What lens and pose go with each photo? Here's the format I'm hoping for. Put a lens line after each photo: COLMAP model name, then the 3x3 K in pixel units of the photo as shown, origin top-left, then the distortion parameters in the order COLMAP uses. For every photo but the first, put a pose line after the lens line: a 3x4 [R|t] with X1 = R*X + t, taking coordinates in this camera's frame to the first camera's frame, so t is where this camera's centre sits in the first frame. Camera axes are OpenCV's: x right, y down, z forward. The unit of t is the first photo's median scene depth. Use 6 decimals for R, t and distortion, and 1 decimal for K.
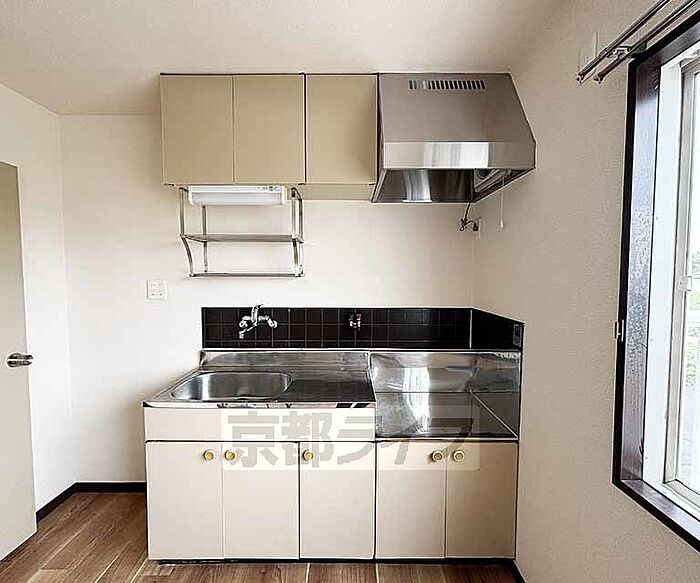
lens RADIAL K [[314.4, 0, 348.1], [0, 314.4, 291.3], [0, 0, 1]] dist [-0.000837, 0.000830]
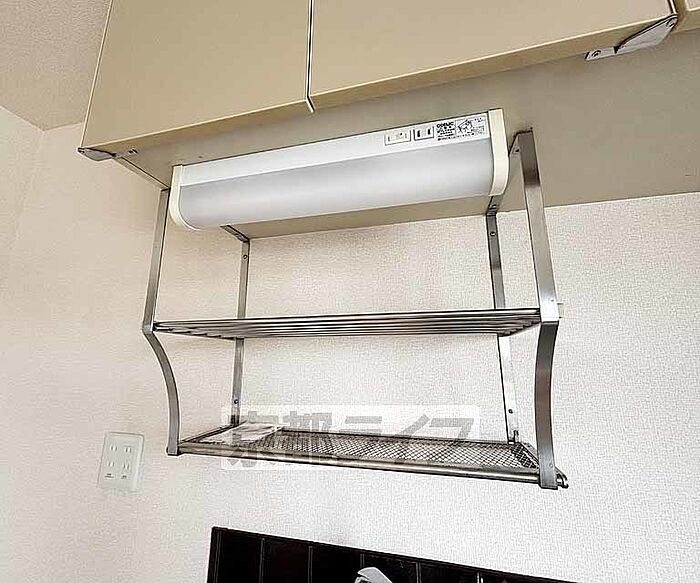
lens RADIAL K [[314.4, 0, 349.6], [0, 314.4, 291.0], [0, 0, 1]] dist [-0.000837, 0.000830]
pose [[0.969042, -0.057544, -0.240098, -0.235749], [-0.008955, 0.963629, -0.267093, -0.117456], [0.246735, 0.260974, 0.933282, 0.690655]]
